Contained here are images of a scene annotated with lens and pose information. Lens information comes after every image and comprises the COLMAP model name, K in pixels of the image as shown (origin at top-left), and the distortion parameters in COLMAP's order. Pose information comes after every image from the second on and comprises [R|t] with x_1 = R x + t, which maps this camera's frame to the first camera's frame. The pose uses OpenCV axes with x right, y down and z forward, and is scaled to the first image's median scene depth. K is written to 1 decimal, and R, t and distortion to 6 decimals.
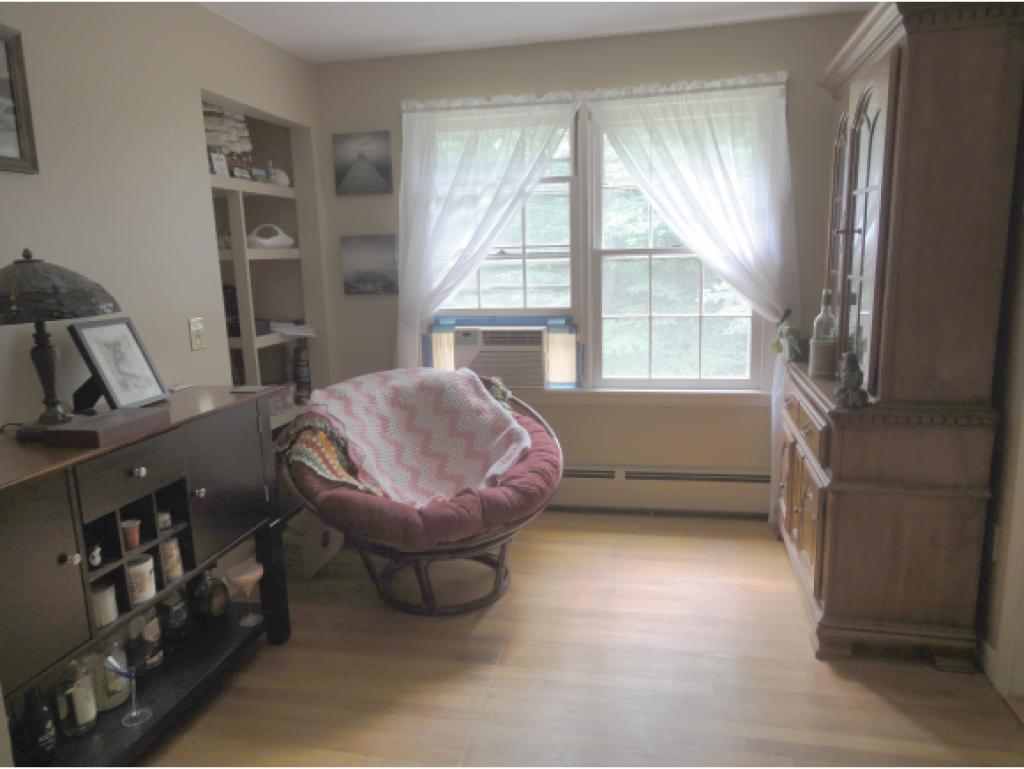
lens RADIAL K [[689.3, 0, 512.0], [0, 689.3, 382.4], [0, 0, 1]] dist [0.001432, 0.003013]
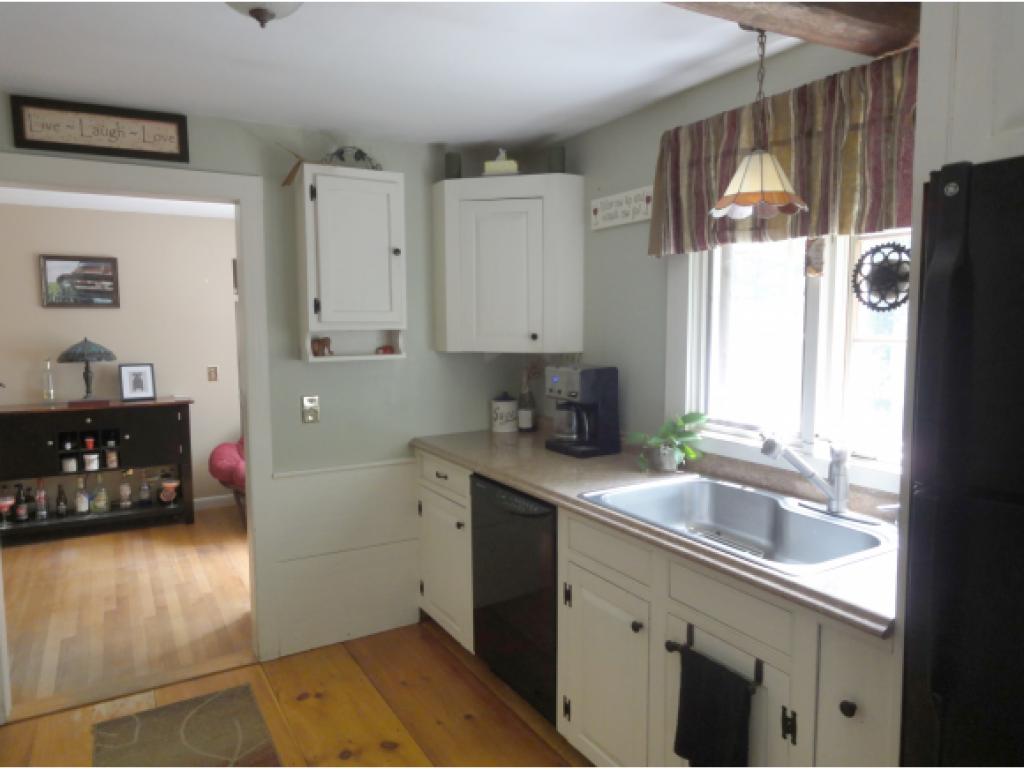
lens RADIAL K [[689.3, 0, 512.0], [0, 689.3, 382.4], [0, 0, 1]] dist [0.001432, 0.003013]
pose [[0.703247, 0.092512, -0.704900, 2.512344], [-0.140253, 0.990065, -0.009987, -0.223205], [0.696974, 0.105888, 0.709236, 0.212100]]
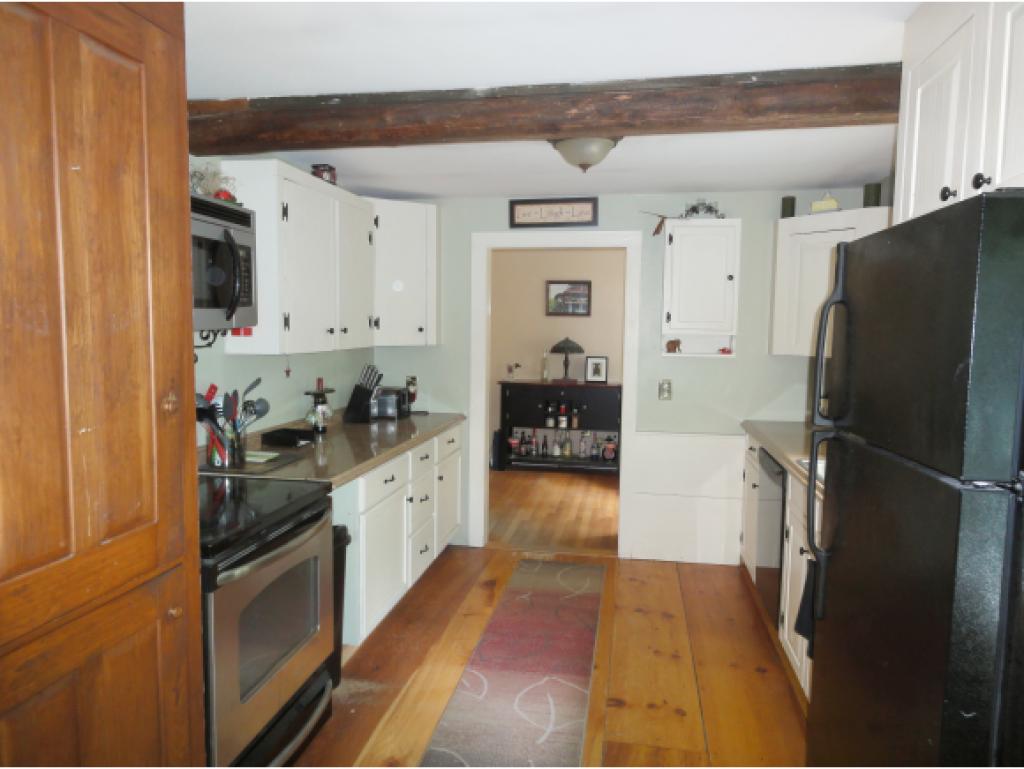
lens RADIAL K [[689.3, 0, 512.0], [0, 689.3, 382.4], [0, 0, 1]] dist [0.001432, 0.003013]
pose [[0.070577, 0.115497, -0.990797, 3.333218], [-0.192266, 0.976224, 0.100103, -0.269709], [0.978802, 0.183432, 0.091105, 0.332799]]
